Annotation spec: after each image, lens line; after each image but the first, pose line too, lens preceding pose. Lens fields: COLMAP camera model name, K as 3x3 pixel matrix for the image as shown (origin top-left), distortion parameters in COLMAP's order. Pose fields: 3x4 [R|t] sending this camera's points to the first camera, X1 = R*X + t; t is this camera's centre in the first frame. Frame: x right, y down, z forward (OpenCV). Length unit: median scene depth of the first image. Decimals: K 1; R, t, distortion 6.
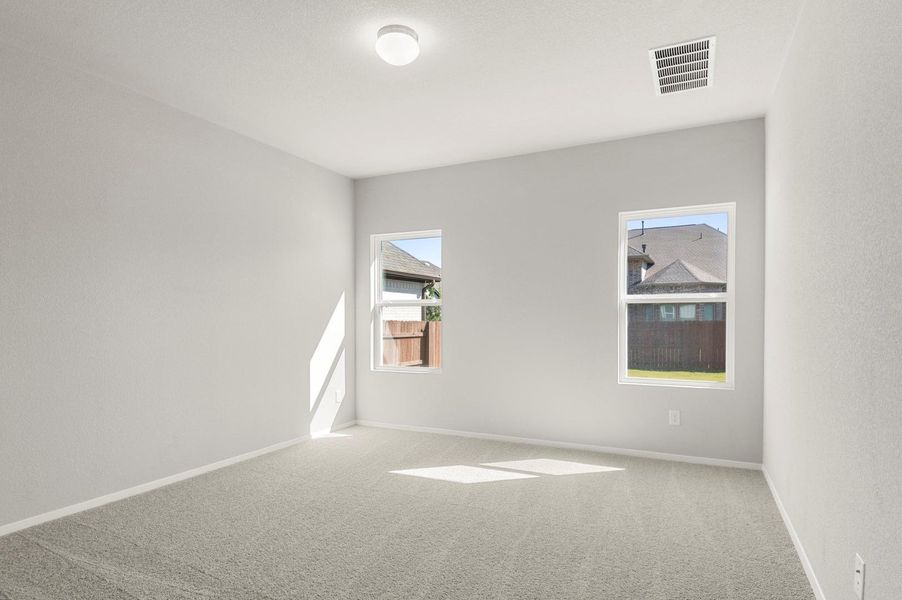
lens RADIAL K [[468.2, 0, 462.9], [0, 468.2, 326.7], [0, 0, 1]] dist [0.003775, 0.000201]
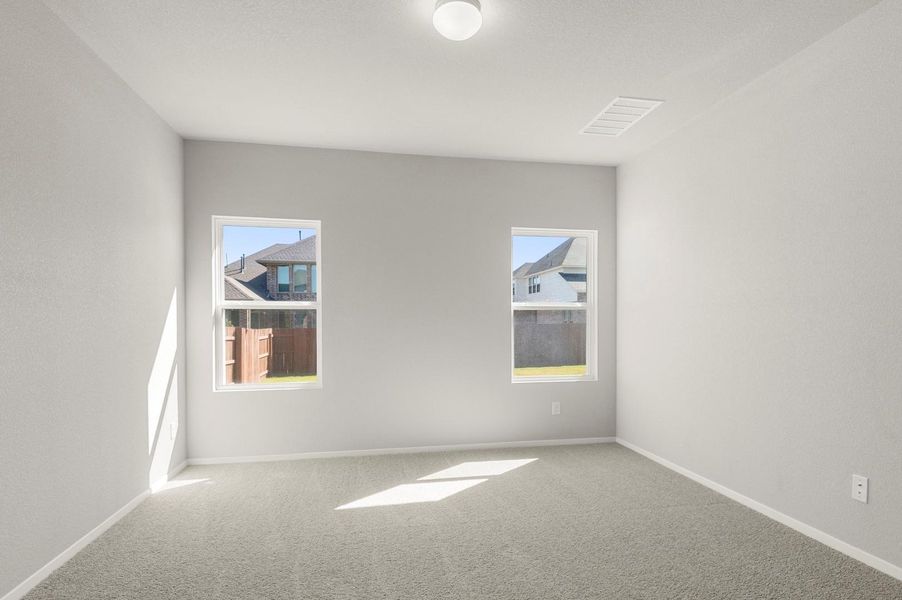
lens RADIAL K [[468.2, 0, 462.9], [0, 468.2, 326.7], [0, 0, 1]] dist [0.003775, 0.000201]
pose [[0.819458, -0.004707, 0.573120, -0.377200], [0.013561, 0.999846, -0.011178, 0.001847], [-0.572979, 0.016932, 0.819395, 0.165640]]
